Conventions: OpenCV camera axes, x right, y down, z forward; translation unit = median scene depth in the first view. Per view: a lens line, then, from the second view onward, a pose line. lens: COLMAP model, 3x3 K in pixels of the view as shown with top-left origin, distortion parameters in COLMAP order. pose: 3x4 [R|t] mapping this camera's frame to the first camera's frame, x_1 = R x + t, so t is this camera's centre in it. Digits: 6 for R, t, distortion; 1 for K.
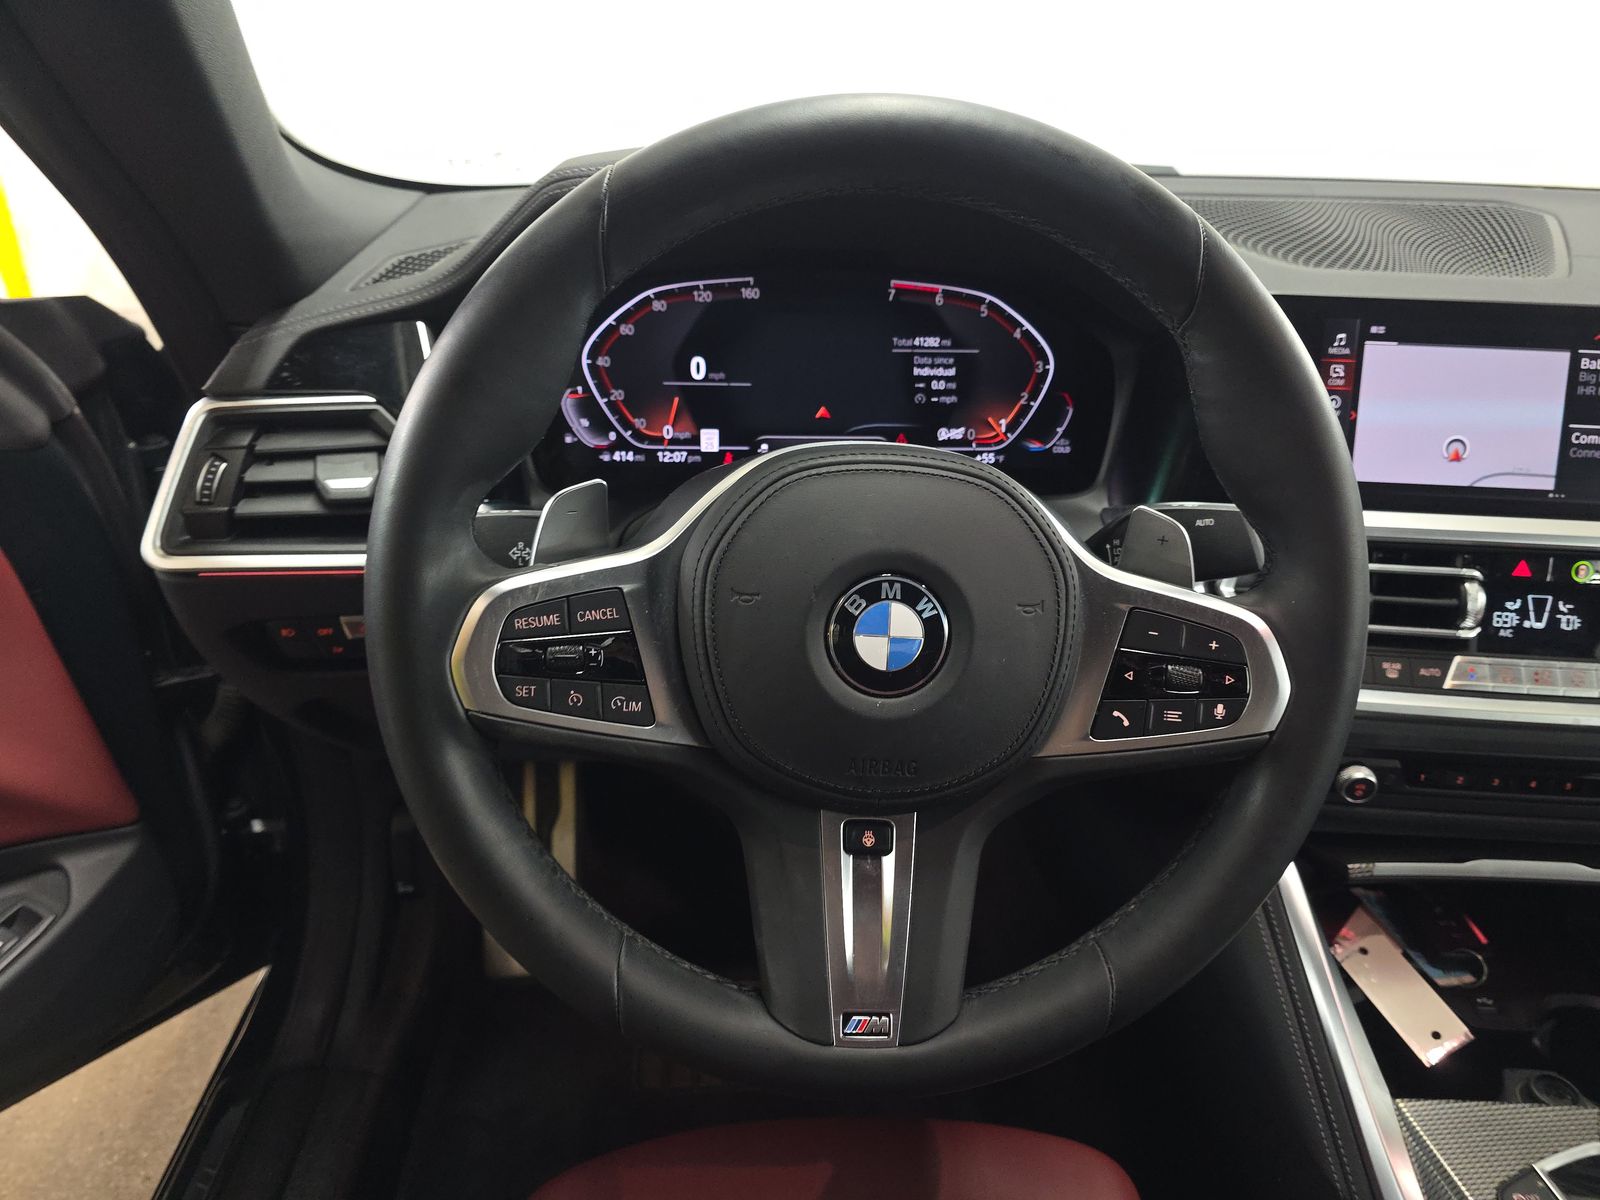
lens RADIAL K [[1052.5, 0, 780.5], [0, 1052.5, 619.9], [0, 0, 1]] dist [0.041822, -0.022320]
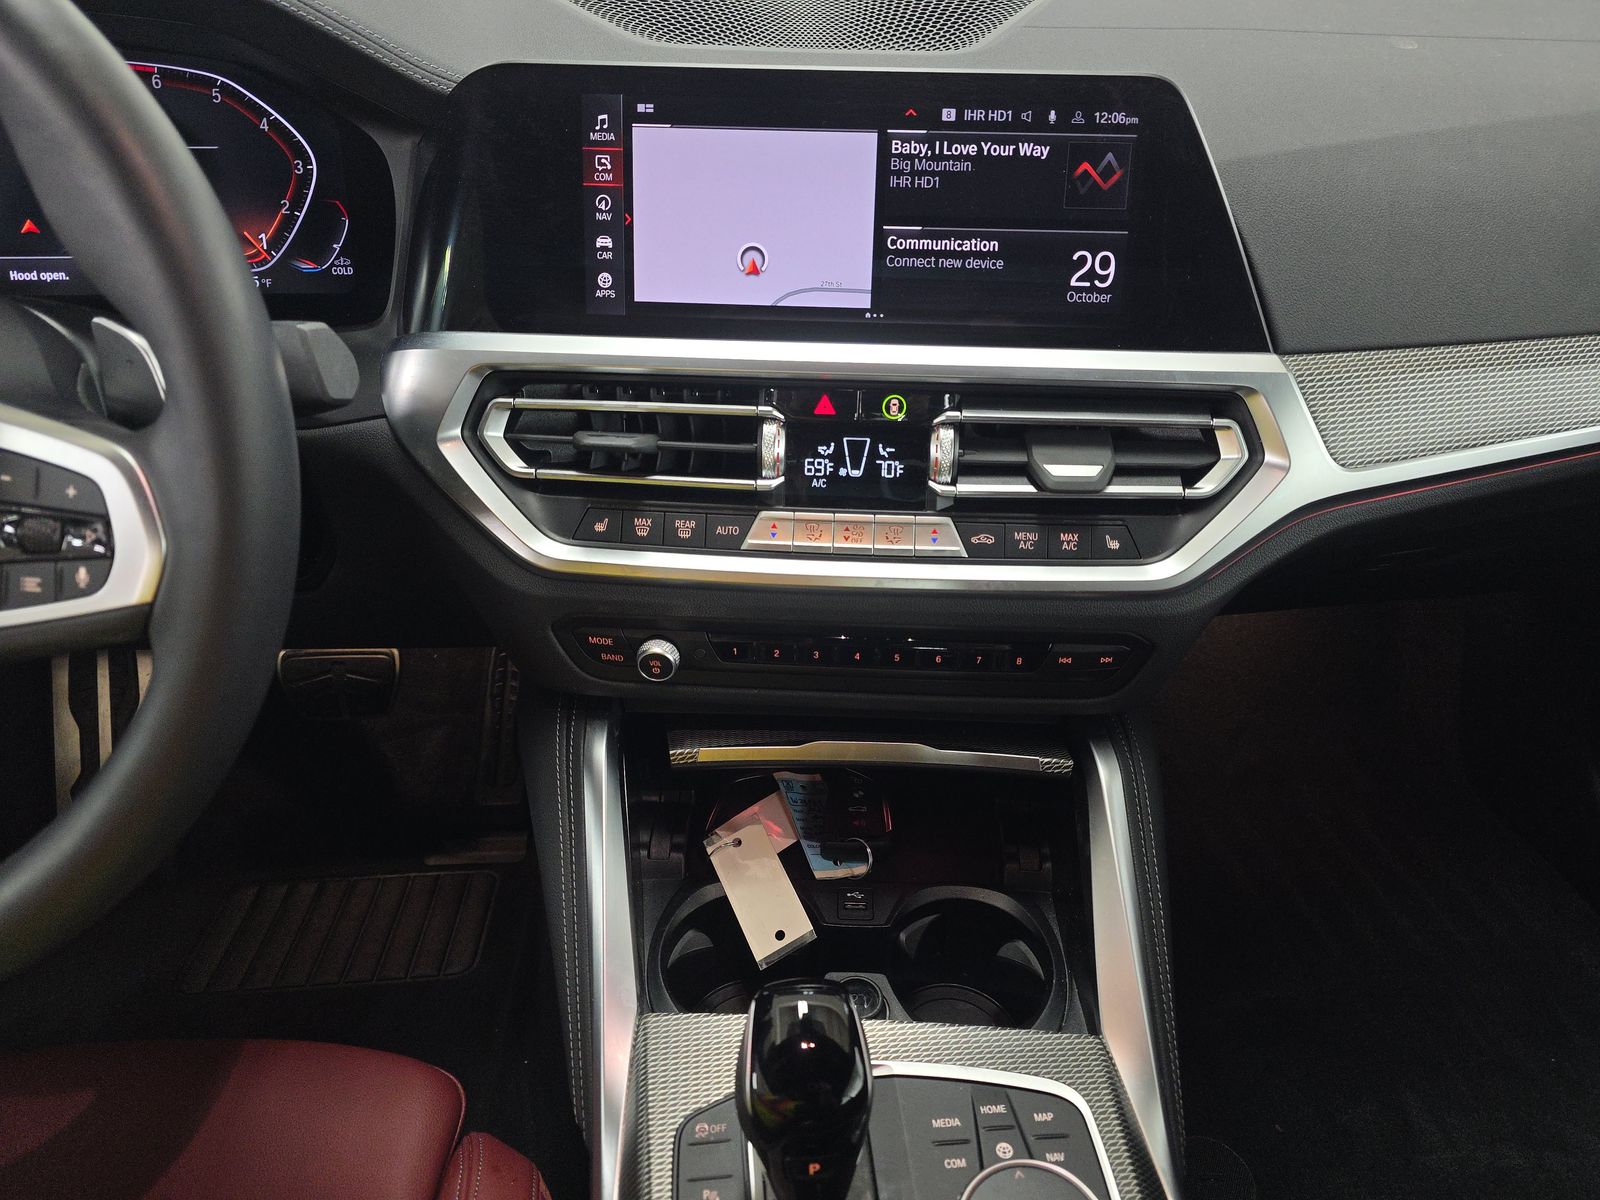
lens RADIAL K [[1052.5, 0, 780.5], [0, 1052.5, 619.9], [0, 0, 1]] dist [0.041822, -0.022320]
pose [[0.999202, -0.010881, -0.038431, 0.678401], [0.015239, 0.993251, 0.114979, 0.023702], [0.036920, -0.115473, 0.992624, 0.151160]]
